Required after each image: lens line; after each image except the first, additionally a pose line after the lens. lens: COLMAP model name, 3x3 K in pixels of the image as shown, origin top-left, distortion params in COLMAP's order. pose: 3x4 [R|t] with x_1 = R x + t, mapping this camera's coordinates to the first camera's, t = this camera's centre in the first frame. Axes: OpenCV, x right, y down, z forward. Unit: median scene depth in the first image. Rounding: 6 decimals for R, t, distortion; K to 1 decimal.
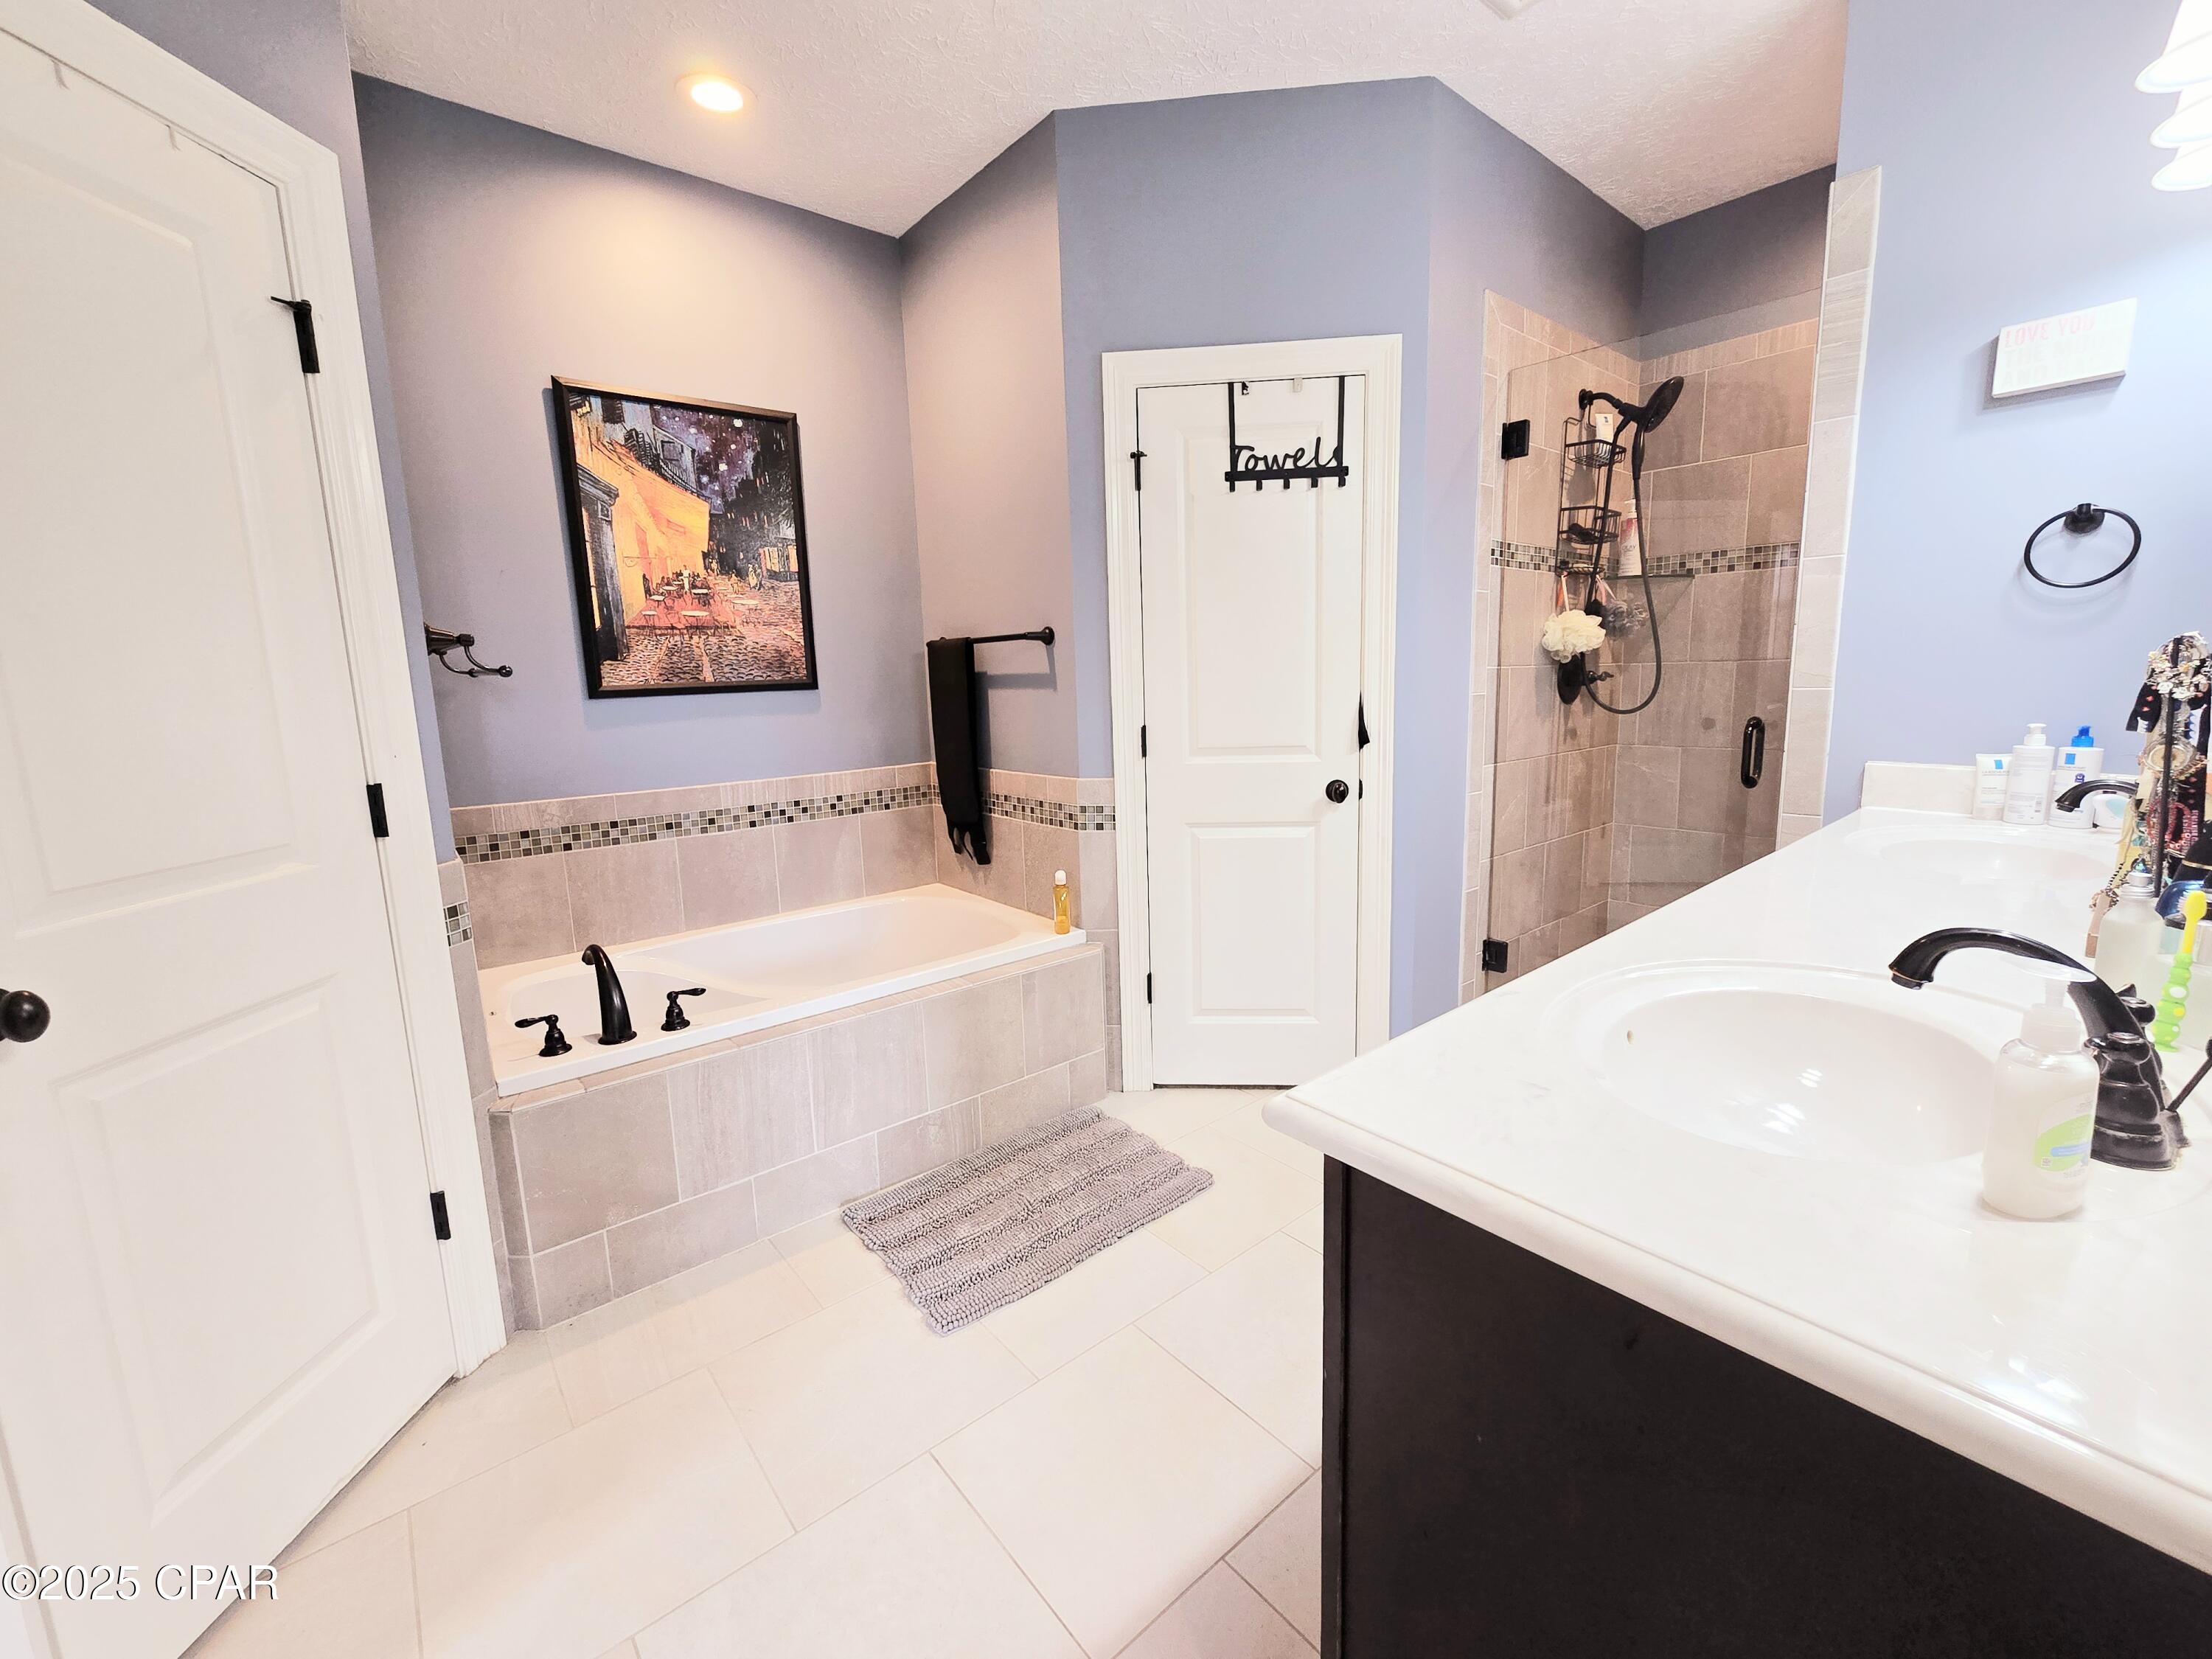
lens RADIAL K [[901.6, 0, 1114.5], [0, 901.6, 815.4], [0, 0, 1]] dist [-0.001160, 0.000206]
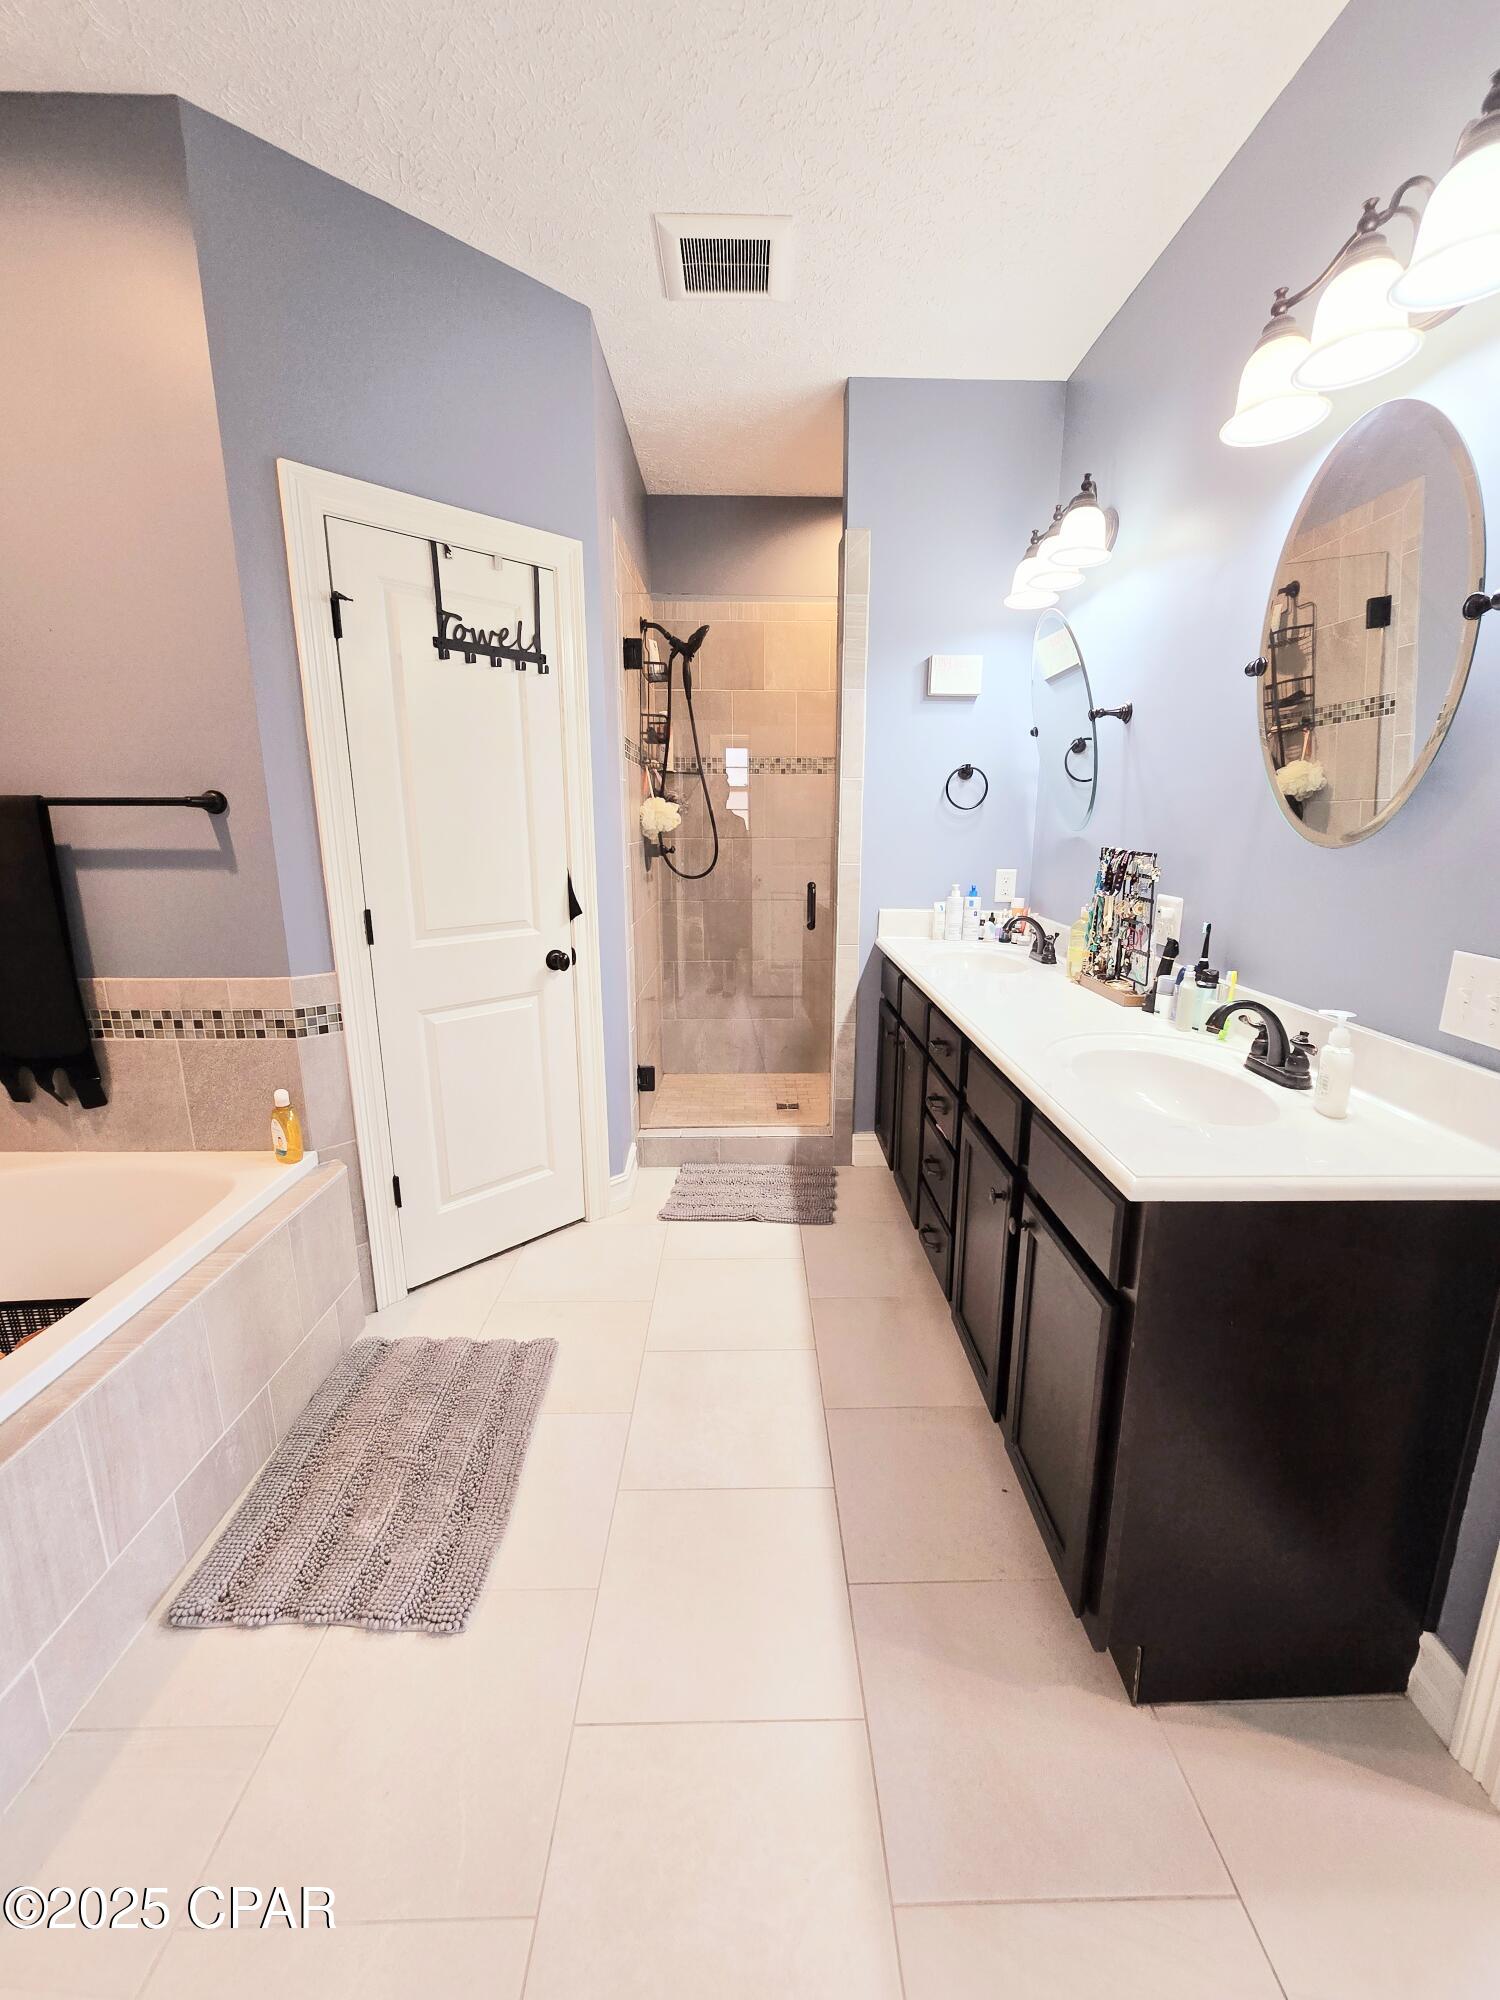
lens RADIAL K [[815.2, 0, 758.6], [0, 815.2, 1008.5], [0, 0, 1]] dist [-0.001160, 0.000206]
pose [[0.628709, -0.149626, 0.763110, -0.354558], [0.100183, 0.988722, 0.111324, -0.053727], [-0.771160, 0.006460, 0.636608, 0.184877]]
